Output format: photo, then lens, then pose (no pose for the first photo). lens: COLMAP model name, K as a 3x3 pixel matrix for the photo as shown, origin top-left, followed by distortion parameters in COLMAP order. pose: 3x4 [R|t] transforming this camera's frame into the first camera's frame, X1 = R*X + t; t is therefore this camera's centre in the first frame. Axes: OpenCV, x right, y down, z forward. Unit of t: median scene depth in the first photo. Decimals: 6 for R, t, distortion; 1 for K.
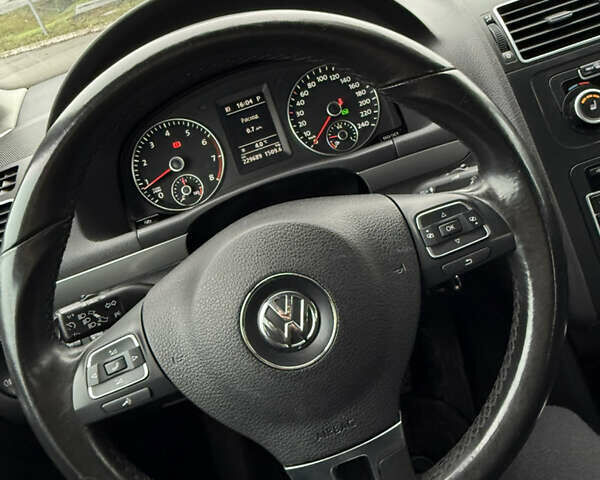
lens RADIAL K [[562.0, 0, 300.0], [0, 562.0, 240.0], [0, 0, 1]] dist [0.156890, -0.330590]
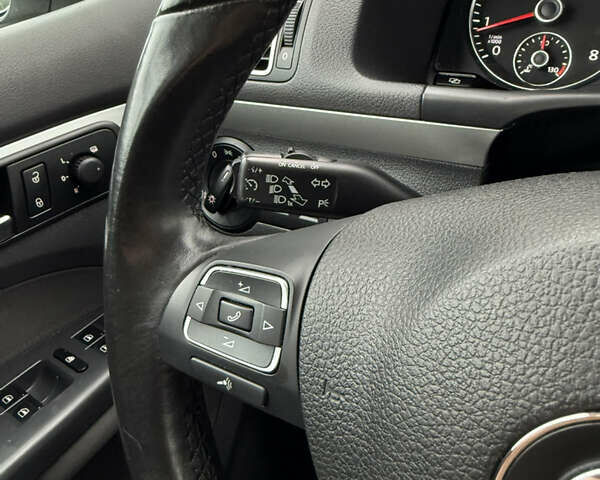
lens RADIAL K [[562.0, 0, 300.0], [0, 562.0, 240.0], [0, 0, 1]] dist [0.156890, -0.330590]
pose [[0.766988, 0.532057, -0.358671, -0.108886], [-0.434379, 0.841945, 0.320069, -0.016712], [0.472276, -0.089690, 0.876876, 0.480534]]
